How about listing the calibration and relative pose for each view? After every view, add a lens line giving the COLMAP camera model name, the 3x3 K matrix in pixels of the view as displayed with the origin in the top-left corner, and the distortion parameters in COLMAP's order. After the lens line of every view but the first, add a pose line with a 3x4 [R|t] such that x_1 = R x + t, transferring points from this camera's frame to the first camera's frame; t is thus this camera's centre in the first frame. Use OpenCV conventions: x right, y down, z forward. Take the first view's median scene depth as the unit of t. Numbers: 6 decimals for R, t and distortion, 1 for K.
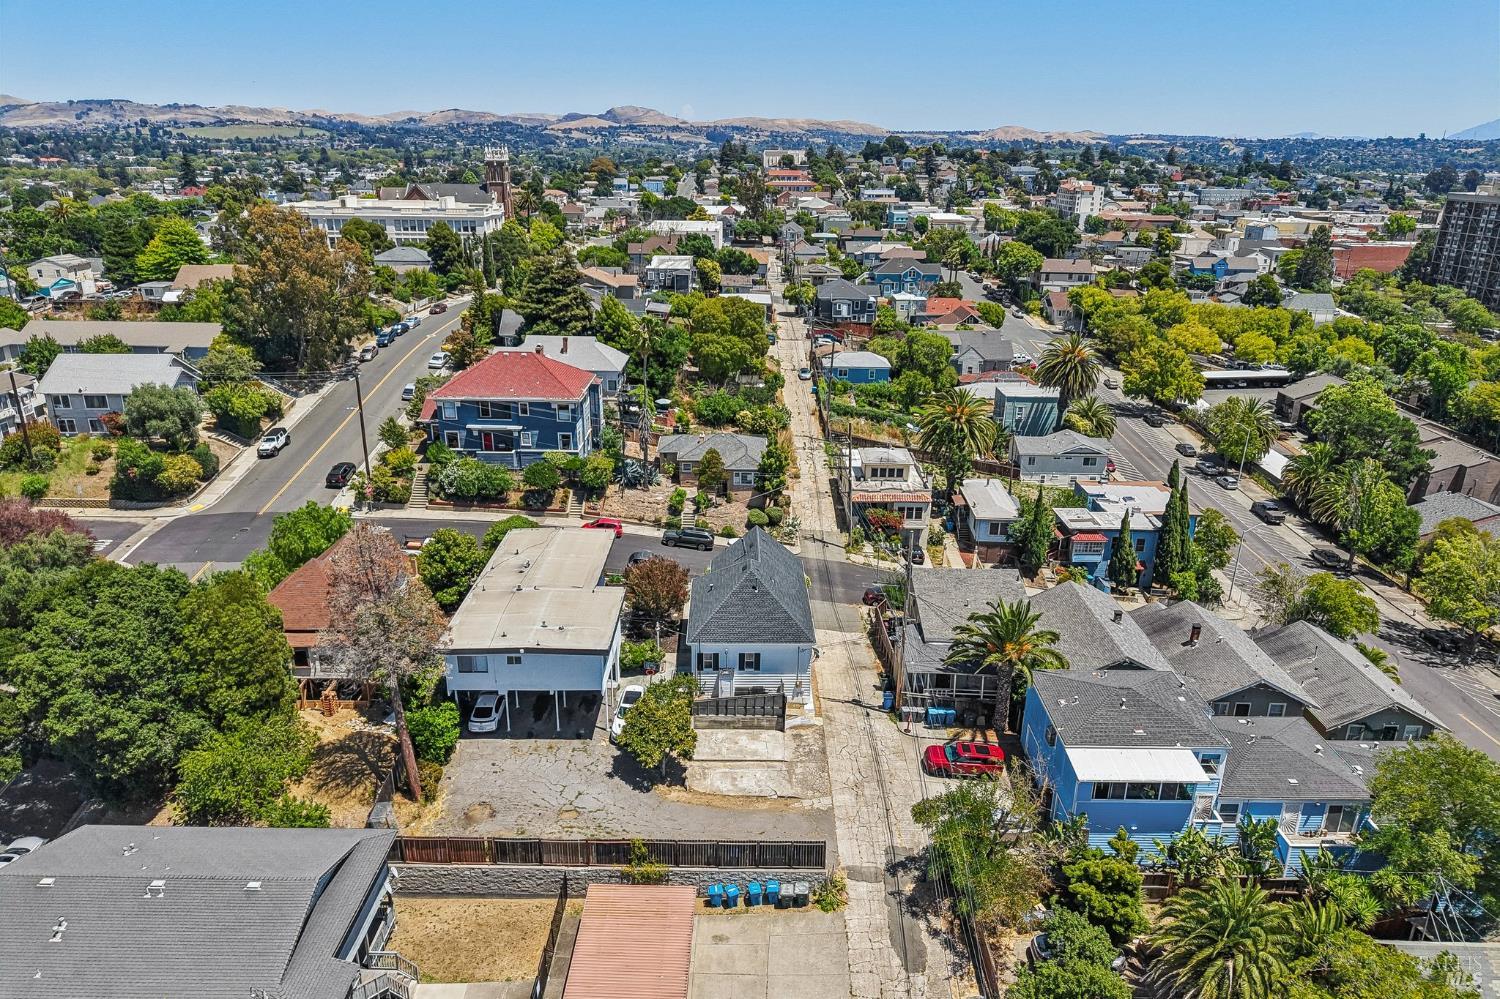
lens RADIAL K [[1002.3, 0, 751.6], [0, 1002.3, 497.1], [0, 0, 1]] dist [0.019317, -0.022715]
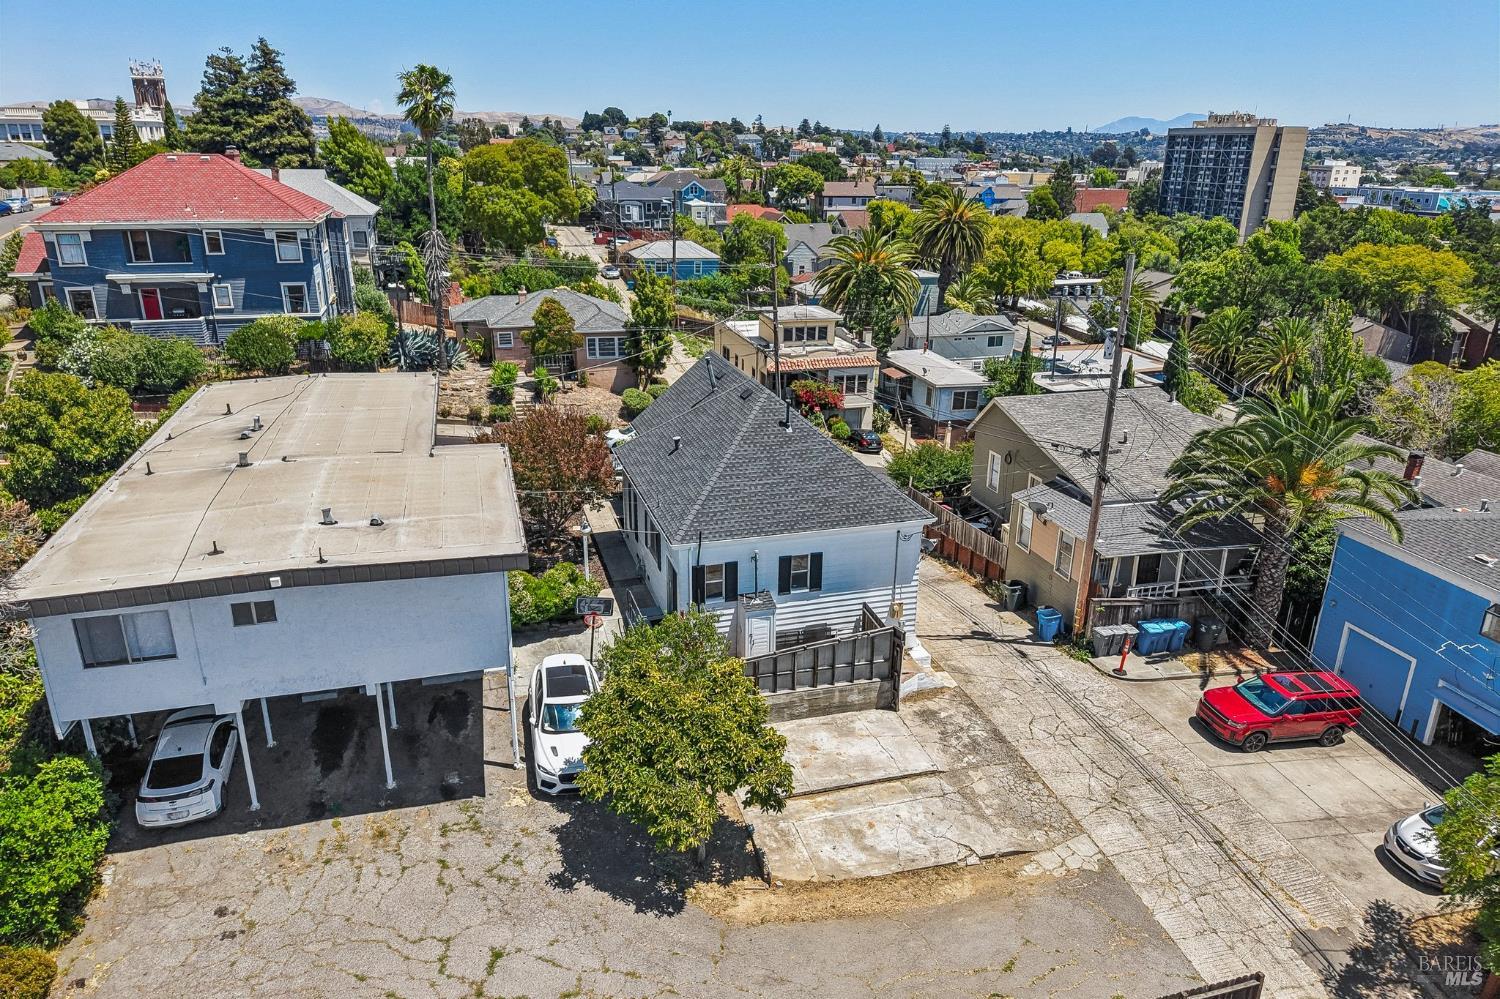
lens RADIAL K [[1002.3, 0, 750.3], [0, 1002.3, 504.3], [0, 0, 1]] dist [0.019317, -0.022715]
pose [[0.962790, -0.093692, 0.253489, -0.090397], [0.091082, 0.995599, 0.022039, 0.077653], [-0.254438, 0.001870, 0.967087, 0.358275]]
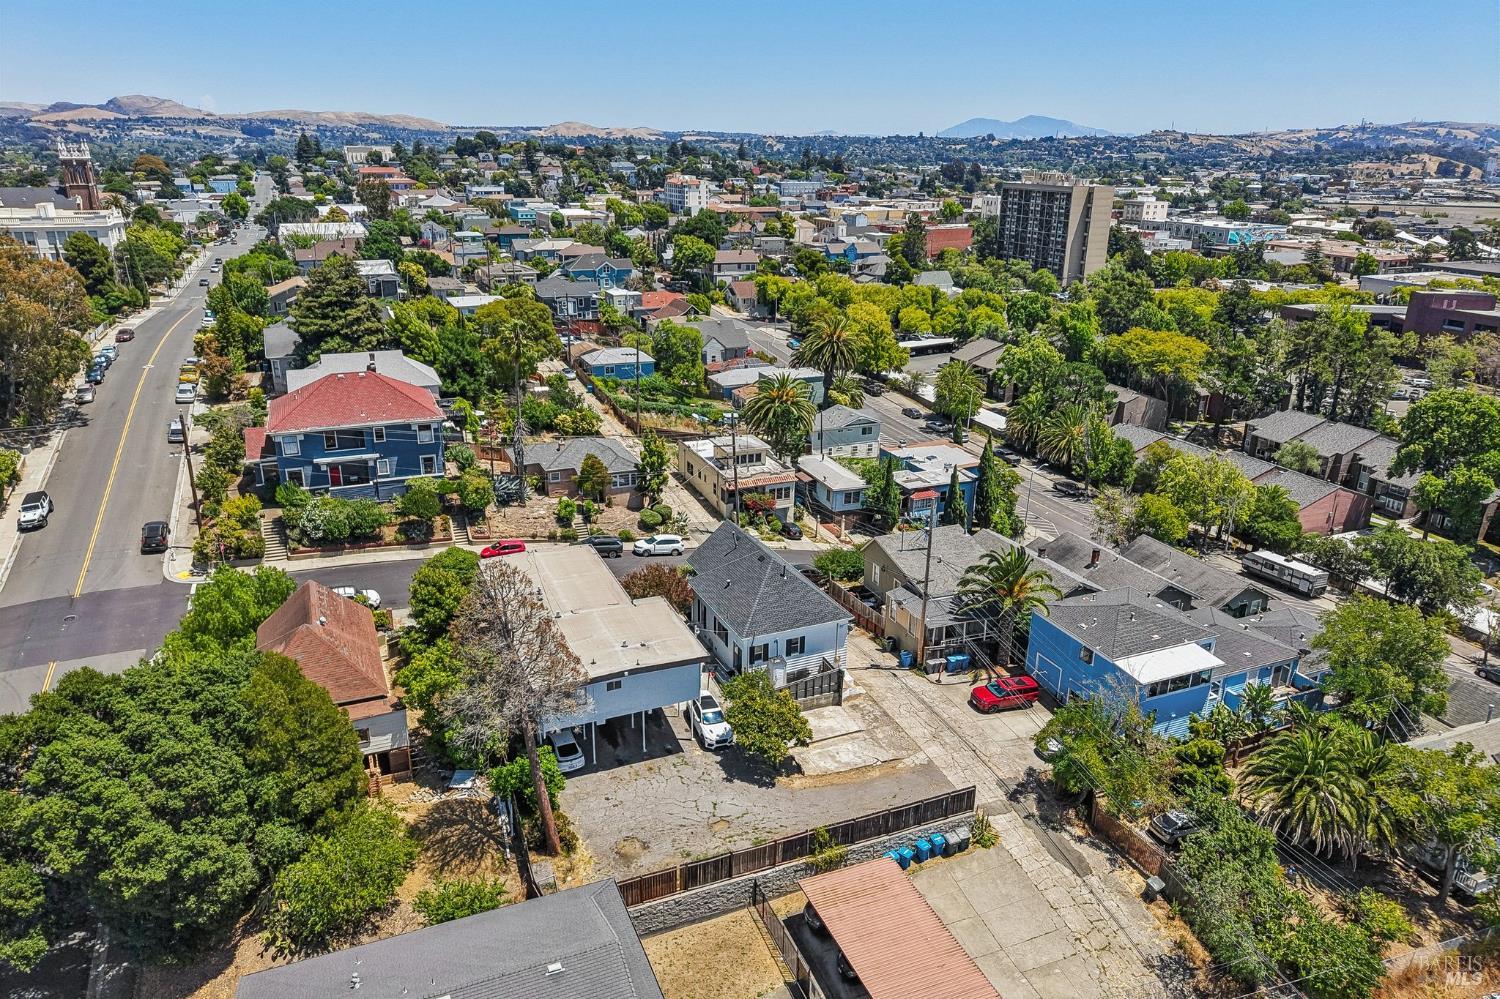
lens RADIAL K [[1002.3, 0, 752.9], [0, 1002.3, 493.2], [0, 0, 1]] dist [0.019317, -0.022715]
pose [[0.918514, -0.129725, 0.373502, -0.262372], [0.129593, 0.991237, 0.025584, -0.015147], [-0.373548, 0.024904, 0.927276, 0.037648]]
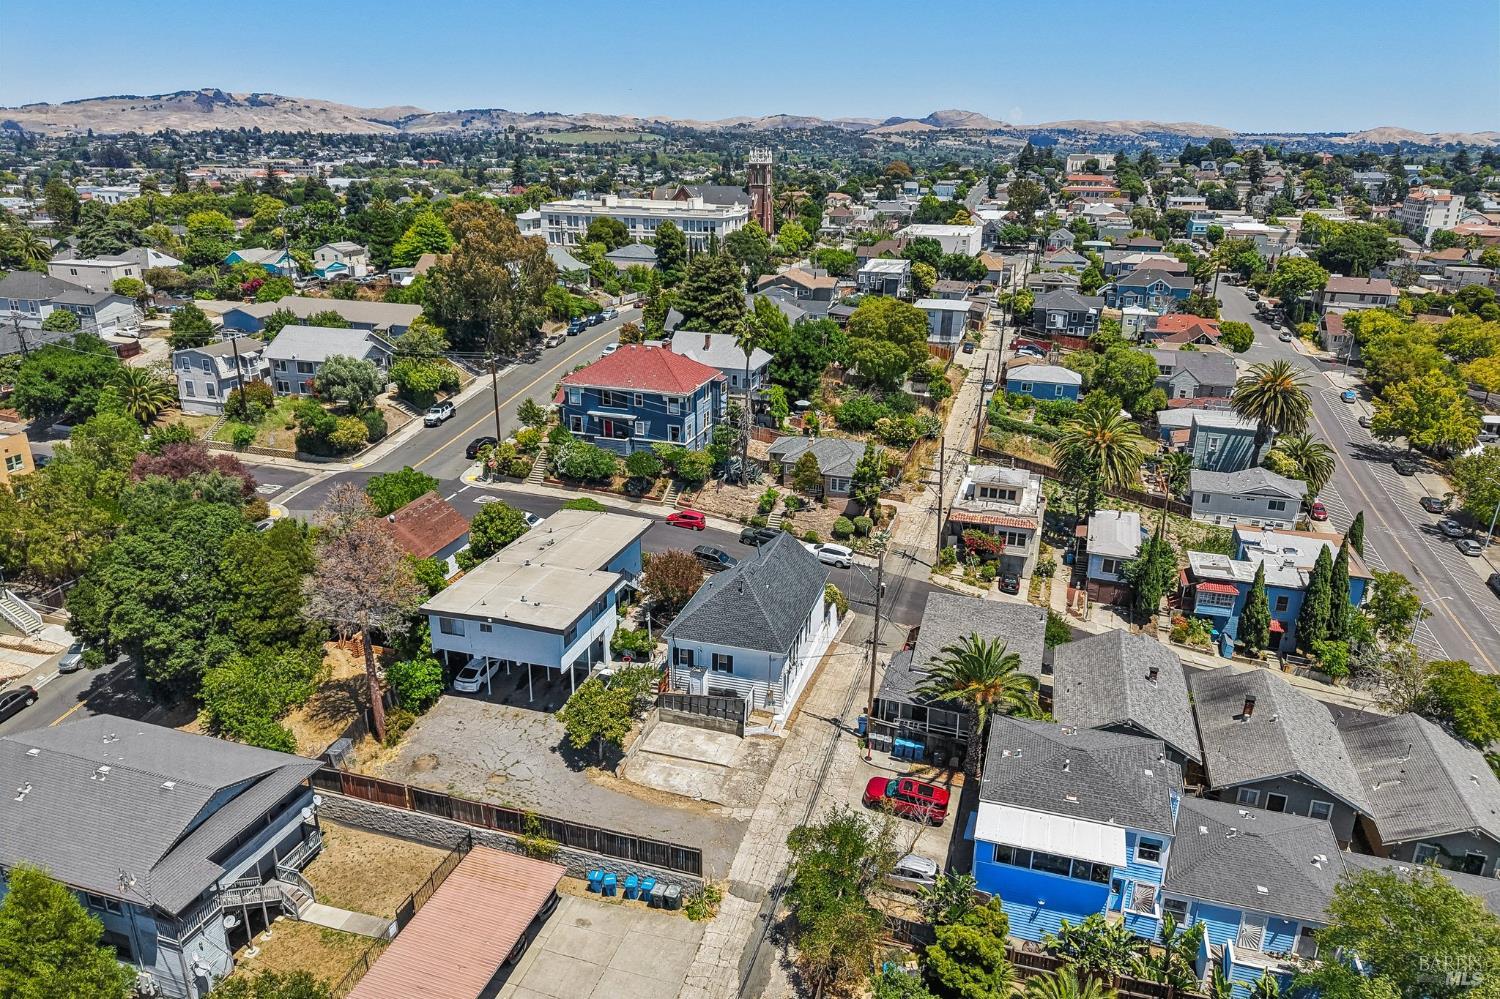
lens RADIAL K [[1002.3, 0, 750.7], [0, 1002.3, 497.8], [0, 0, 1]] dist [0.019317, -0.022715]
pose [[0.955464, 0.097038, -0.278697, 0.185276], [-0.097875, 0.995139, 0.010943, -0.008538], [0.278404, 0.016822, 0.960317, 0.030562]]
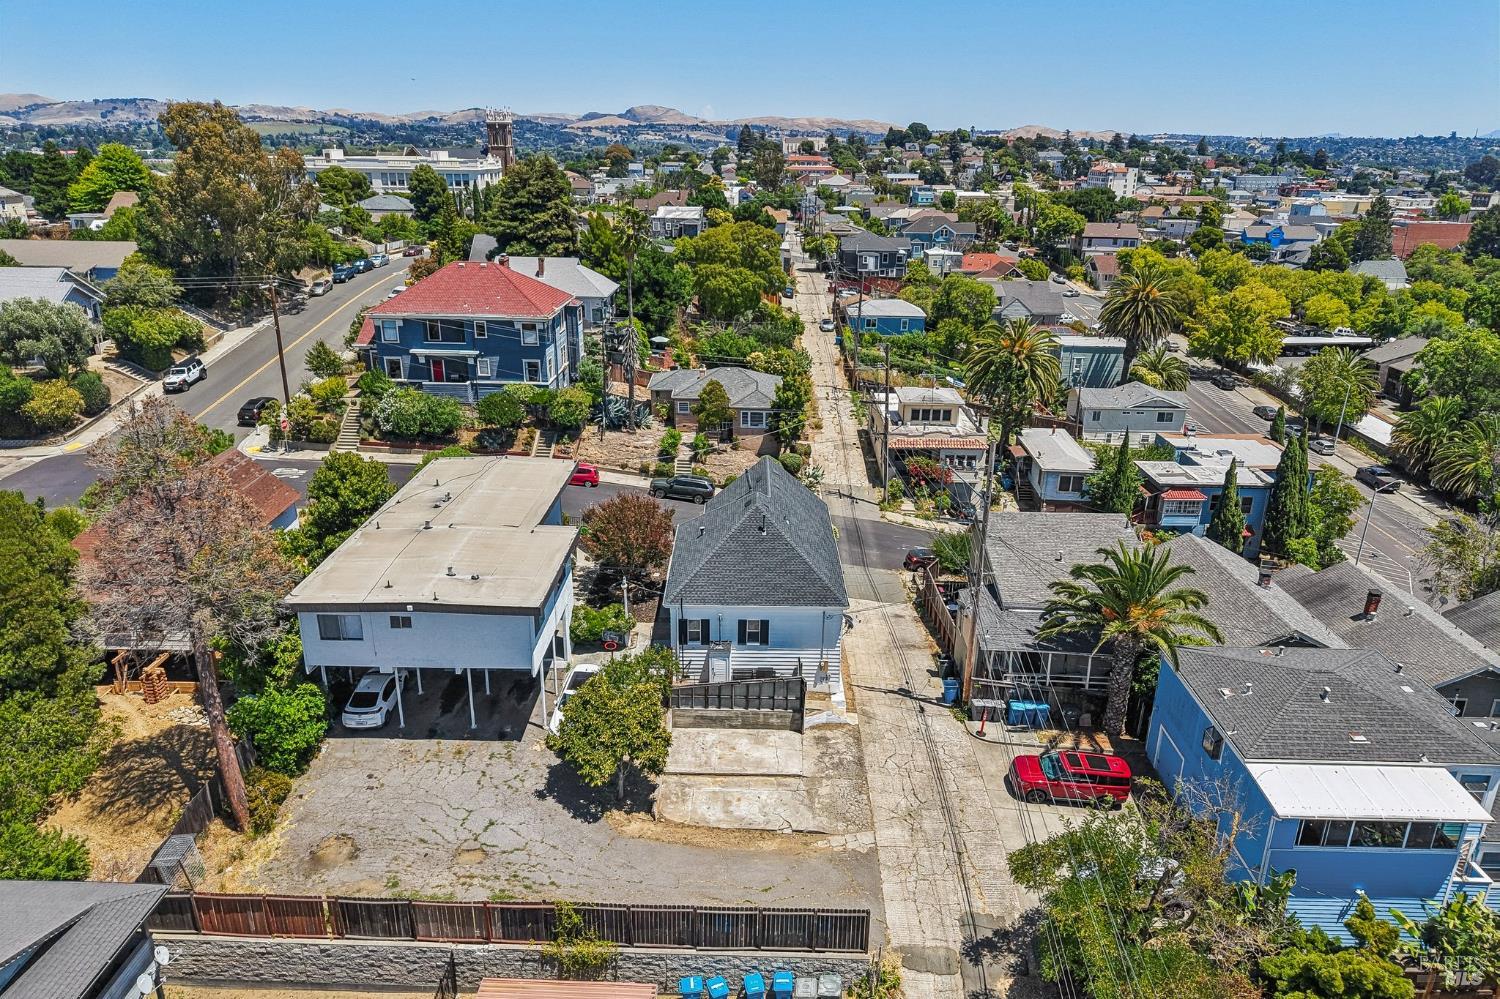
lens RADIAL K [[1002.3, 0, 749.7], [0, 1002.3, 502.0], [0, 0, 1]] dist [0.019317, -0.022715]
pose [[0.999797, 0.006914, -0.018913, 0.005116], [-0.006832, 0.999967, 0.004375, 0.045605], [0.018943, -0.004245, 0.999812, 0.195226]]
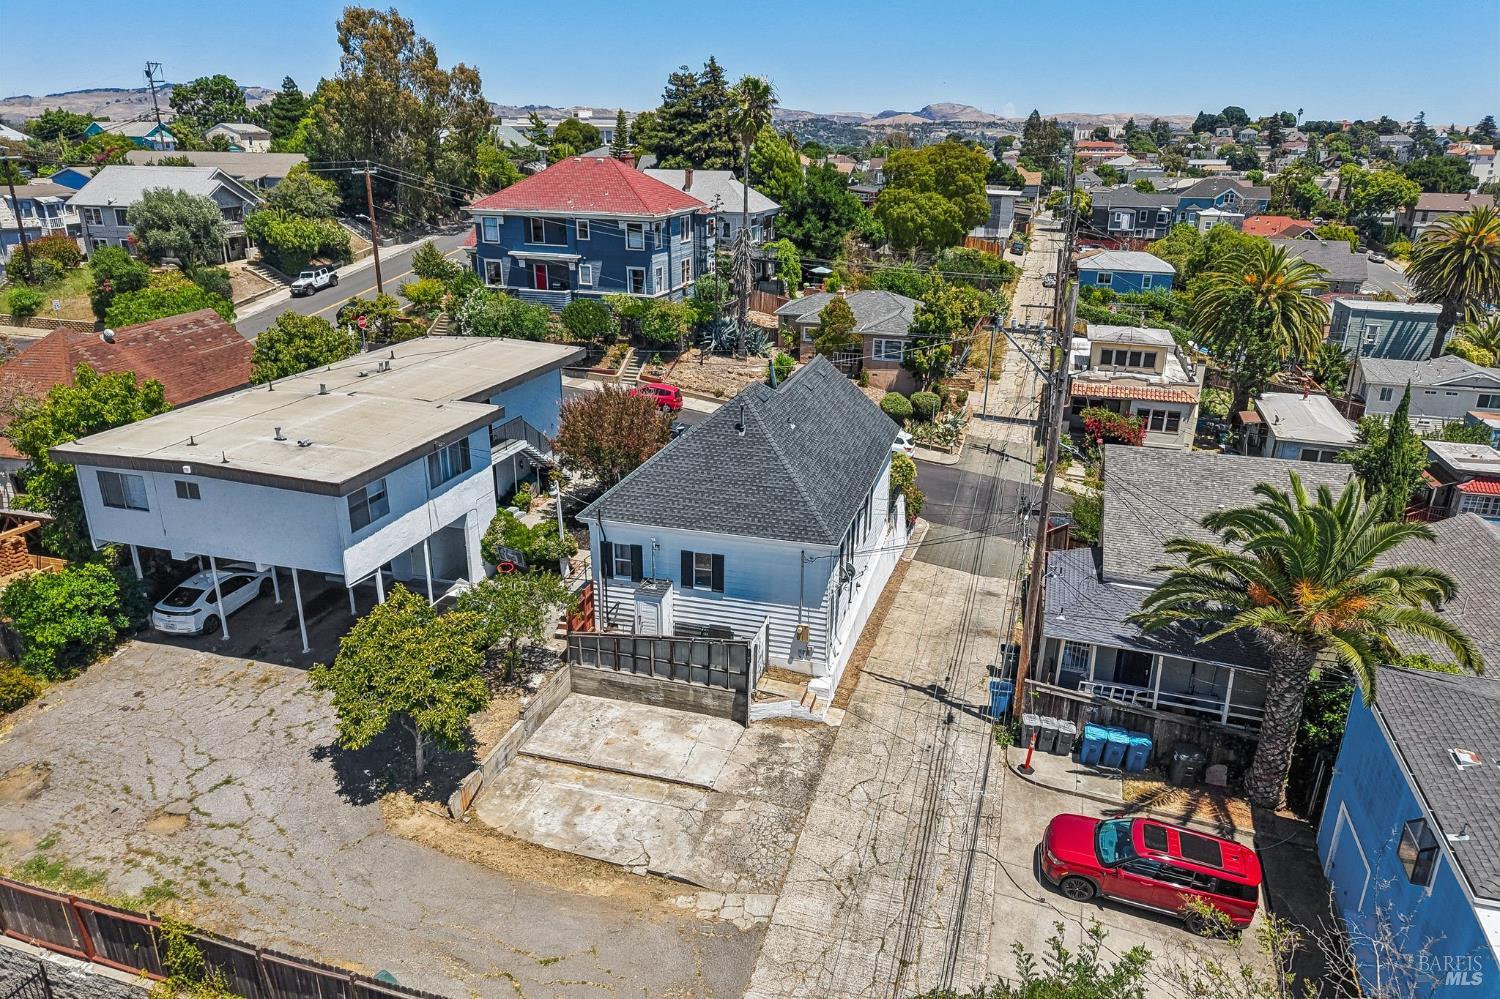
lens RADIAL K [[1002.3, 0, 748.0], [0, 1002.3, 505.9], [0, 0, 1]] dist [0.019317, -0.022715]
pose [[0.956859, 0.096557, -0.274039, 0.094678], [-0.094167, 0.995316, 0.021896, 0.078280], [0.274869, 0.004854, 0.961469, 0.353422]]
